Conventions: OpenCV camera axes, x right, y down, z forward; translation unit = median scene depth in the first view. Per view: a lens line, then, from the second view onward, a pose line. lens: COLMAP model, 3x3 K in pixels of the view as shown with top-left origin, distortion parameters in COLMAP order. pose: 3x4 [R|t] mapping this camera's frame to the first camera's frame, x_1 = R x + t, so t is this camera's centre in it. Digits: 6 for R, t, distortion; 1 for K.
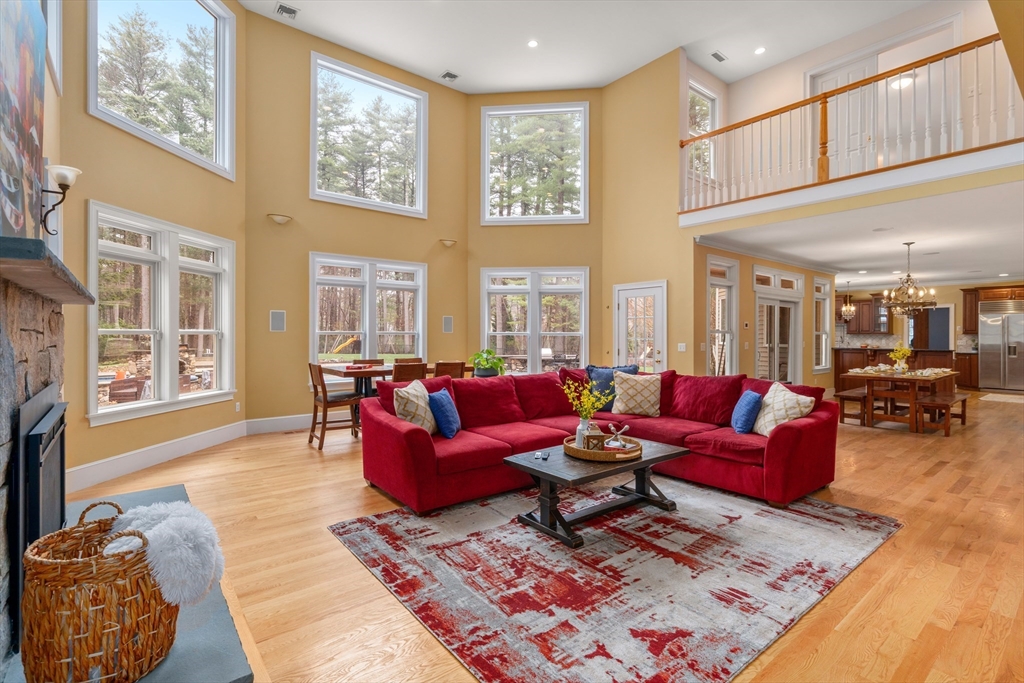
lens RADIAL K [[470.7, 0, 508.2], [0, 470.7, 336.9], [0, 0, 1]] dist [-0.001814, 0.001086]
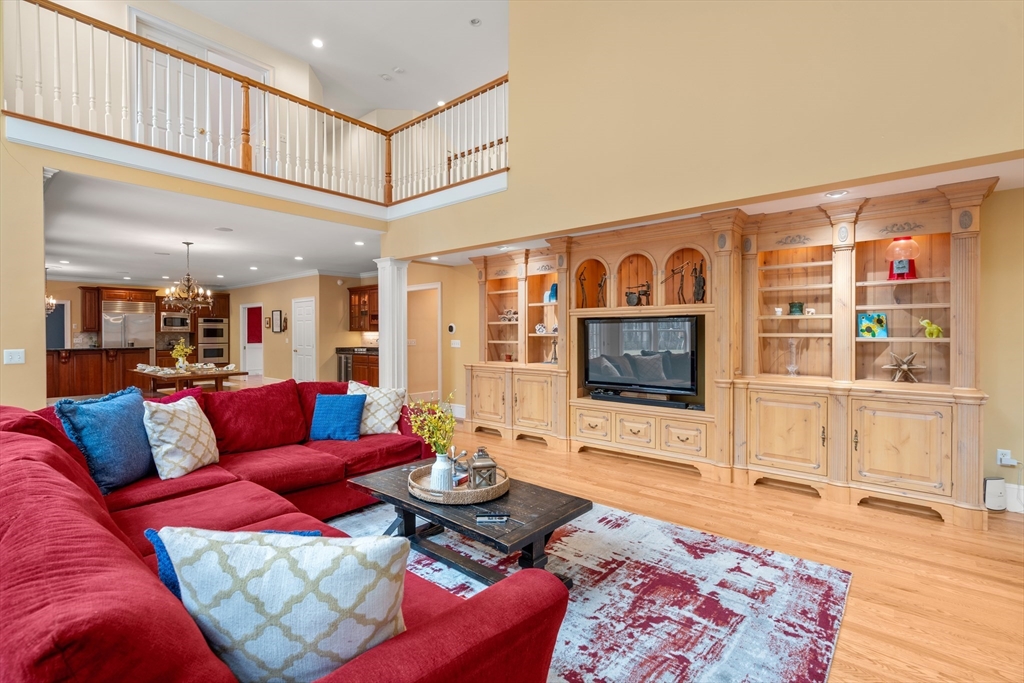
lens RADIAL K [[470.7, 0, 496.1], [0, 470.7, 333.2], [0, 0, 1]] dist [-0.001814, 0.001086]
pose [[-0.175695, -0.004600, 0.984434, -0.779866], [0.007394, 0.999955, 0.005993, -0.012571], [-0.984417, 0.008332, -0.175653, 1.493325]]
